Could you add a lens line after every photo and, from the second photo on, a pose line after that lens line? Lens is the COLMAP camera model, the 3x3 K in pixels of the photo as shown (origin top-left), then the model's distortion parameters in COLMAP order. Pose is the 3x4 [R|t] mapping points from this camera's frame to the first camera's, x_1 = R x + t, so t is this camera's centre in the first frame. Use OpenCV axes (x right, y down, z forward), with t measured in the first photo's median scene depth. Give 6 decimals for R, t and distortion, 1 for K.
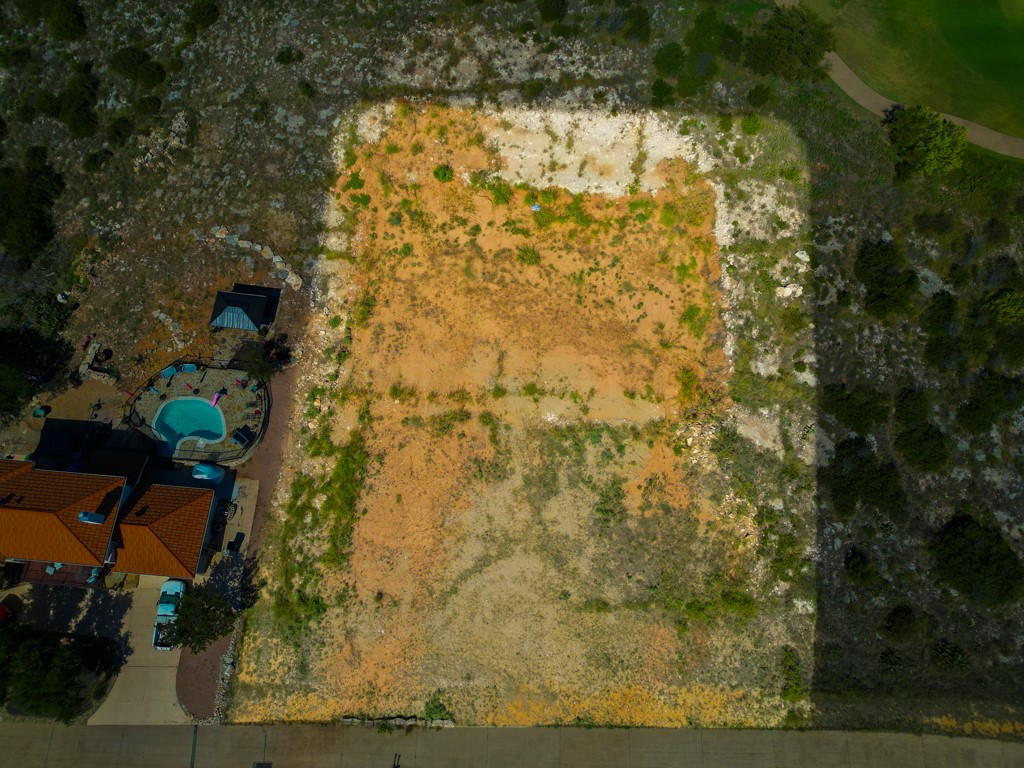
lens RADIAL K [[708.6, 0, 514.4], [0, 708.6, 389.6], [0, 0, 1]] dist [0.067233, -0.059155]
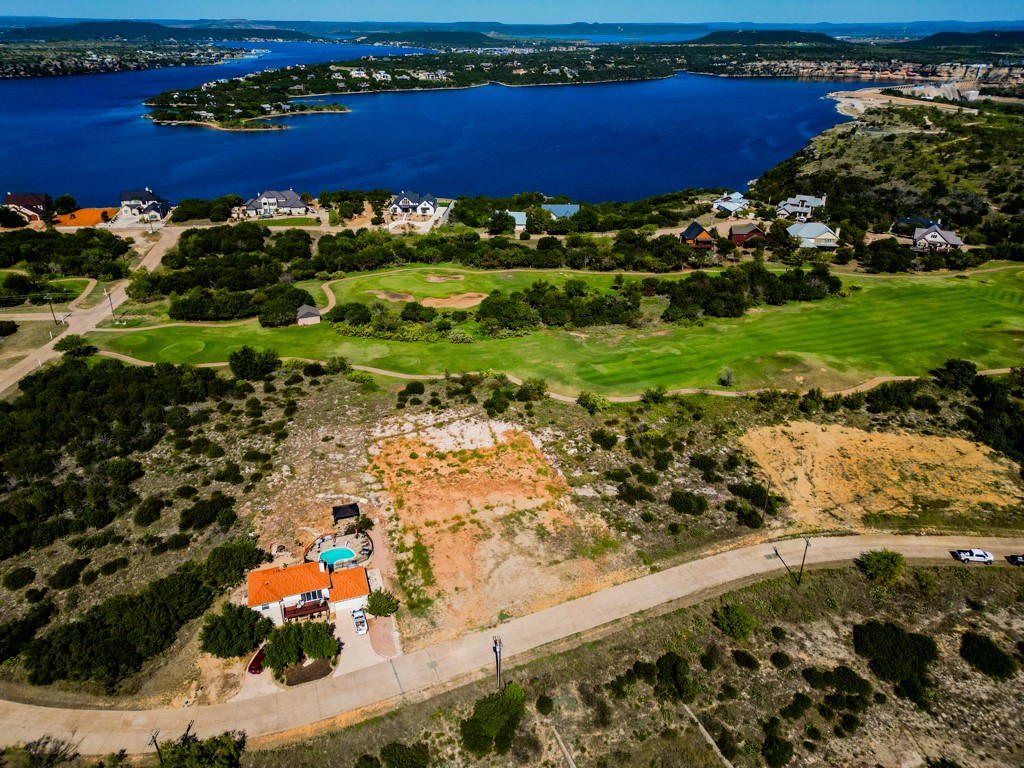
lens RADIAL K [[708.6, 0, 517.2], [0, 708.6, 375.8], [0, 0, 1]] dist [0.067233, -0.059155]
pose [[0.913735, -0.175112, 0.366639, -0.615793], [0.385437, 0.659077, -0.645798, 1.166082], [-0.128557, 0.731405, 0.669716, -0.754146]]
